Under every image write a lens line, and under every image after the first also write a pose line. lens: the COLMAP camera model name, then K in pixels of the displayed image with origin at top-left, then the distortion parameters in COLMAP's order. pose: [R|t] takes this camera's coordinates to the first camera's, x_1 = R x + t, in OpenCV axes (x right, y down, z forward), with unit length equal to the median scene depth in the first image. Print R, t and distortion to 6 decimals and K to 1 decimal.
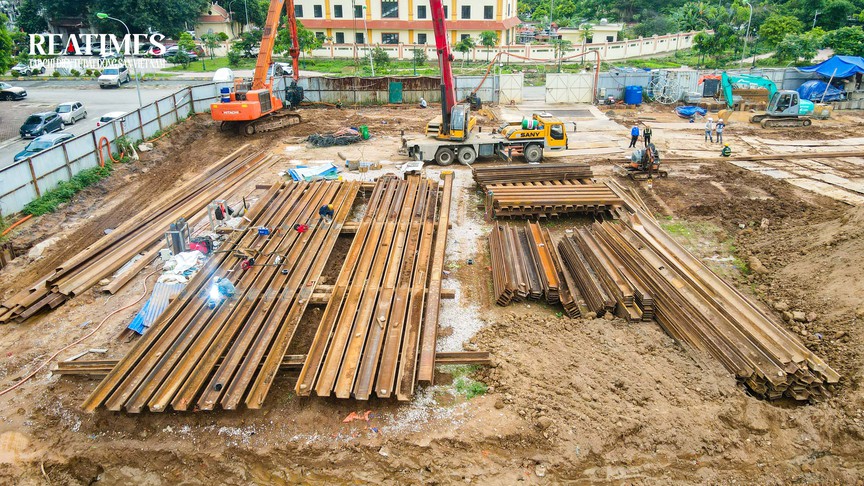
lens RADIAL K [[639.3, 0, 432.0], [0, 639.3, 243.0], [0, 0, 1]] dist [-0.004846, 0.043891]
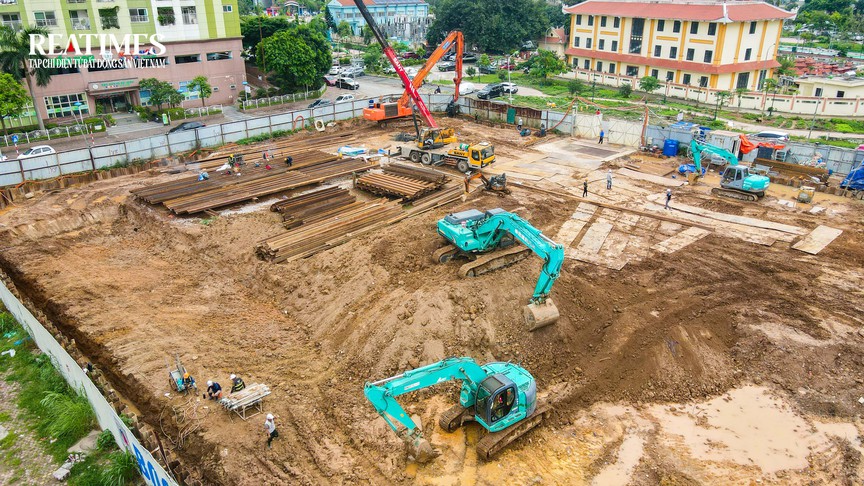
lens RADIAL K [[639.3, 0, 432.0], [0, 639.3, 243.0], [0, 0, 1]] dist [-0.004846, 0.043891]
pose [[0.711431, 0.273725, -0.647256, 0.525918], [-0.268219, 0.957065, 0.109931, -0.051384], [0.649557, 0.095398, 0.754304, -0.087204]]
